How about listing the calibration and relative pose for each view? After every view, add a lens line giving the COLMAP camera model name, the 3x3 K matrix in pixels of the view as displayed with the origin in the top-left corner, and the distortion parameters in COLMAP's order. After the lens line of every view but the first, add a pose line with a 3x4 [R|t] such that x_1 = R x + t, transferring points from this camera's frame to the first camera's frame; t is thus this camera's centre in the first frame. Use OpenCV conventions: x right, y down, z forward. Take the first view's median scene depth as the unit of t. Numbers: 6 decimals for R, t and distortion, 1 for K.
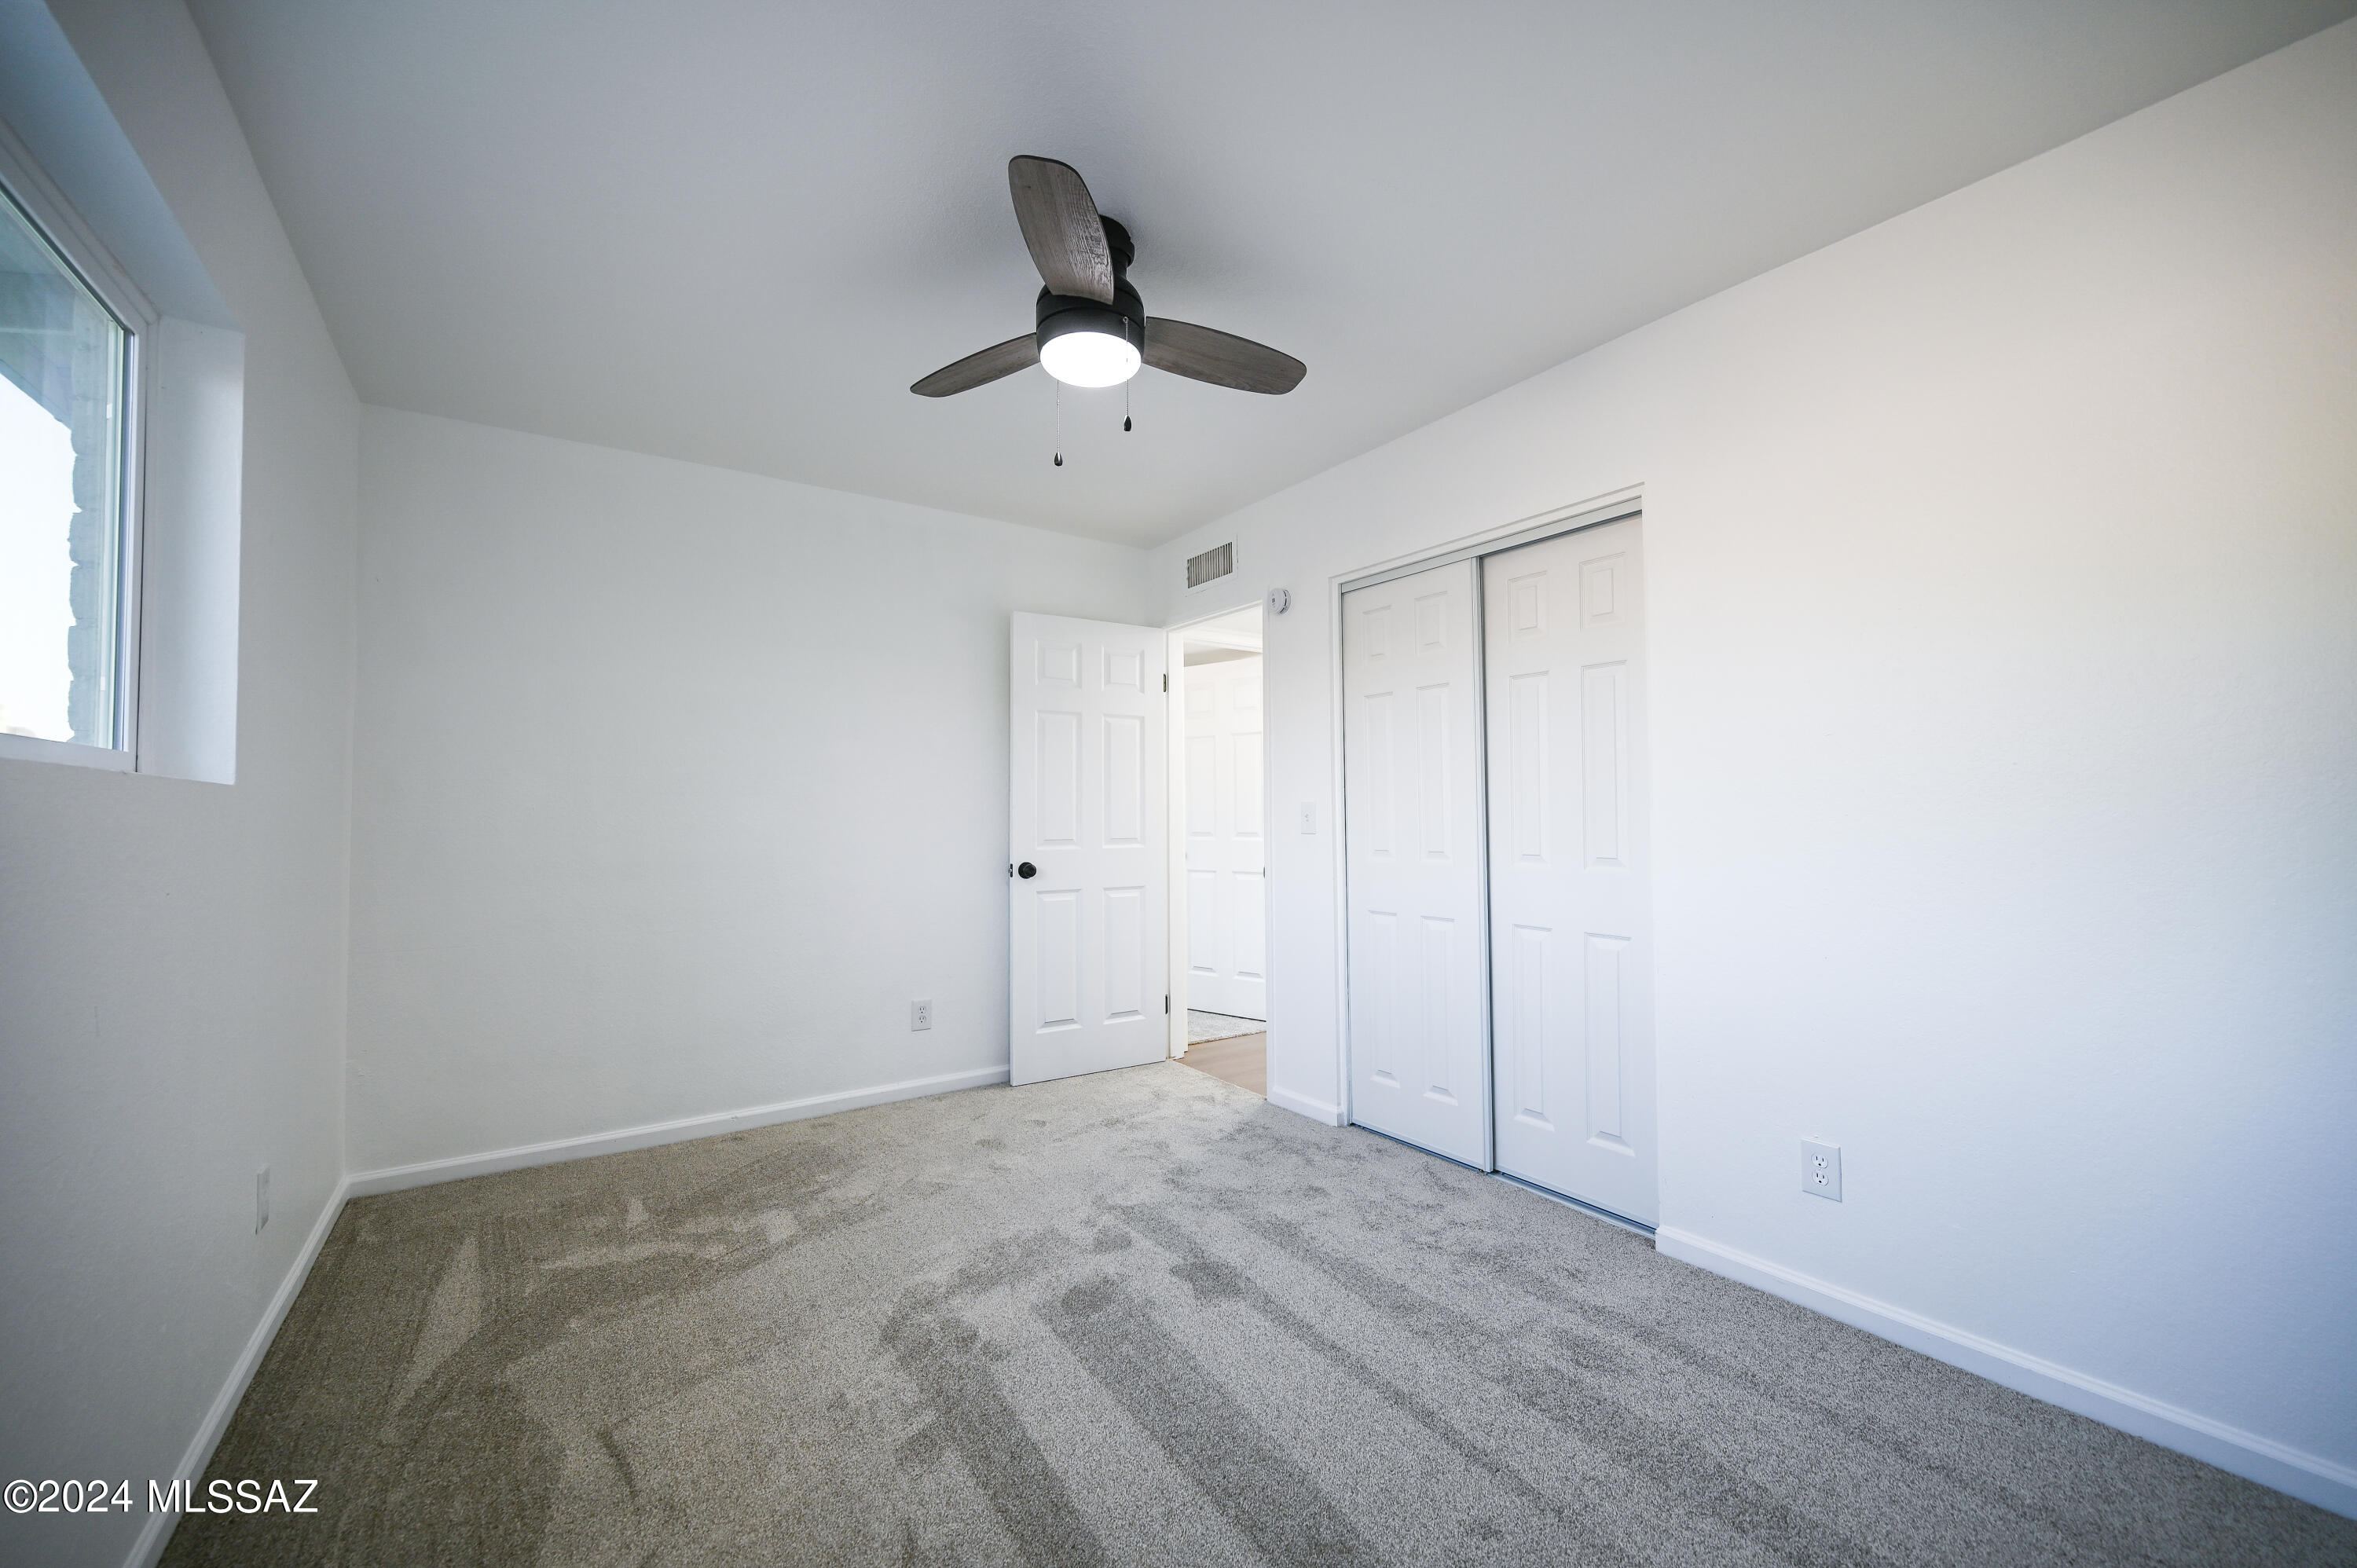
lens RADIAL K [[926.0, 0, 1189.3], [0, 926.0, 789.6], [0, 0, 1]] dist [0.000584, -0.000076]
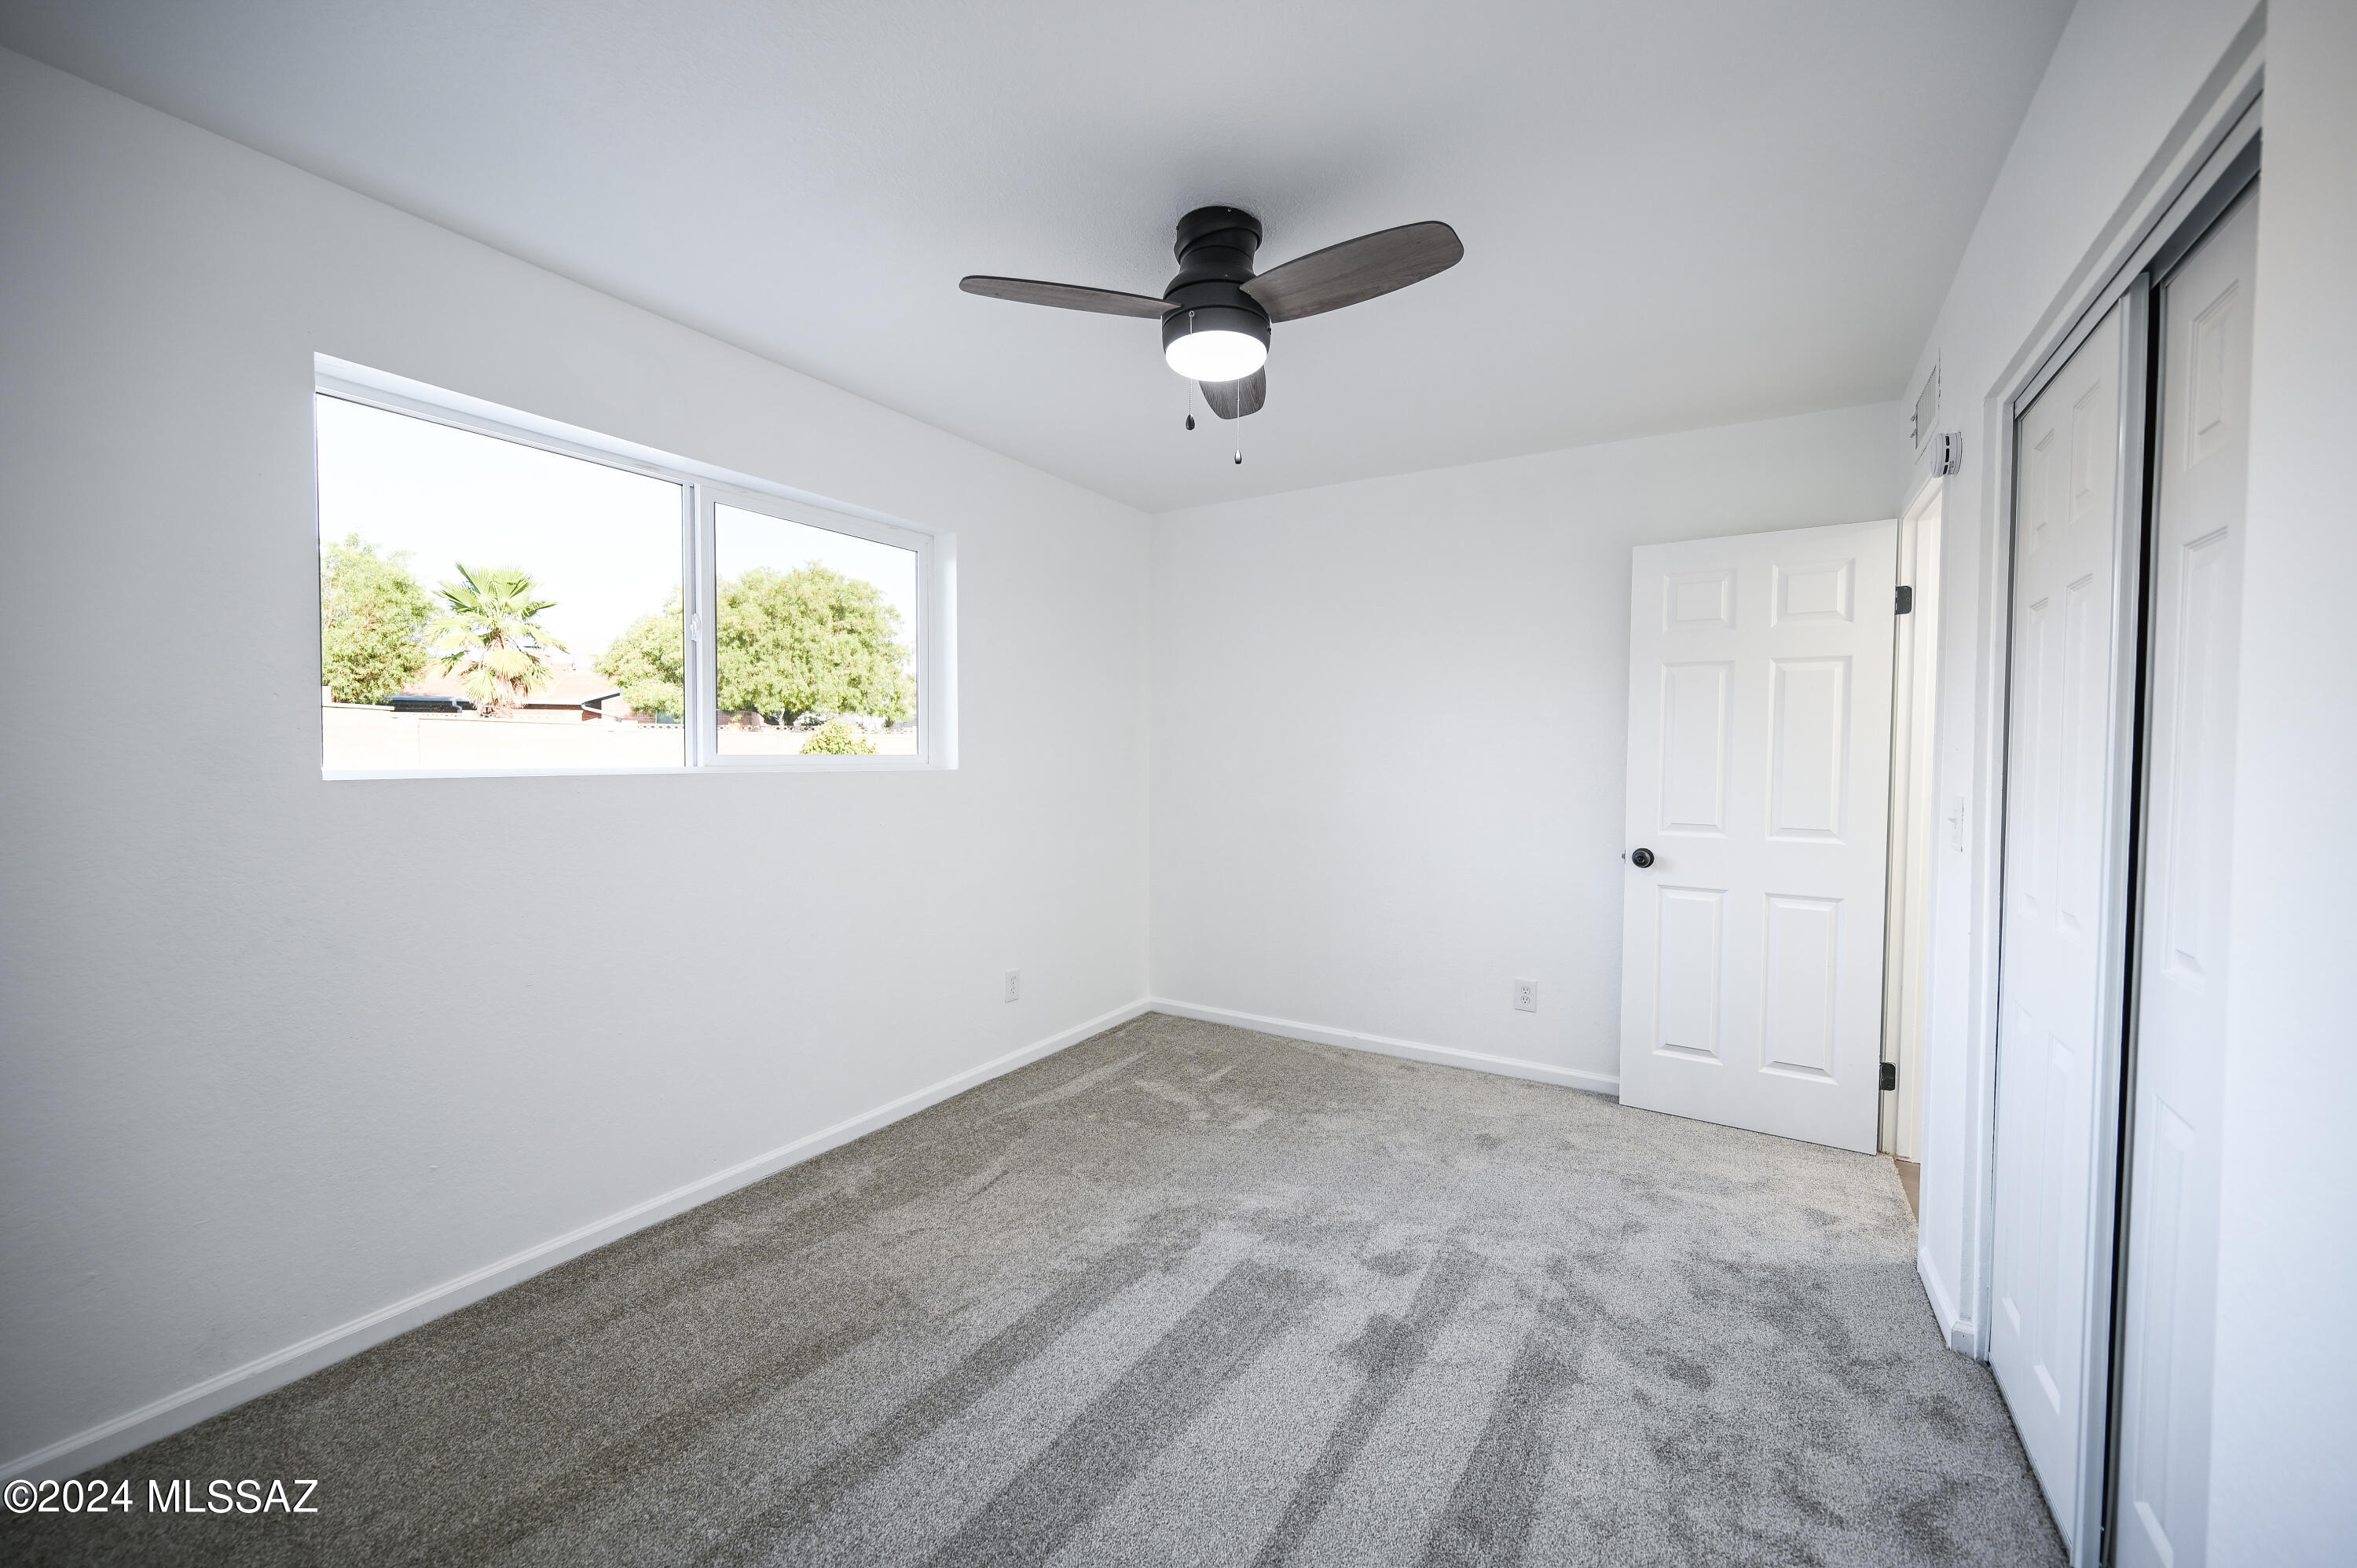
lens RADIAL K [[926.0, 0, 1178.3], [0, 926.0, 781.6], [0, 0, 1]] dist [0.000584, -0.000076]
pose [[0.403514, 0.036412, -0.914249, 0.585451], [0.015110, 0.998806, 0.046449, -0.037727], [0.914849, -0.032557, 0.402482, 0.393131]]
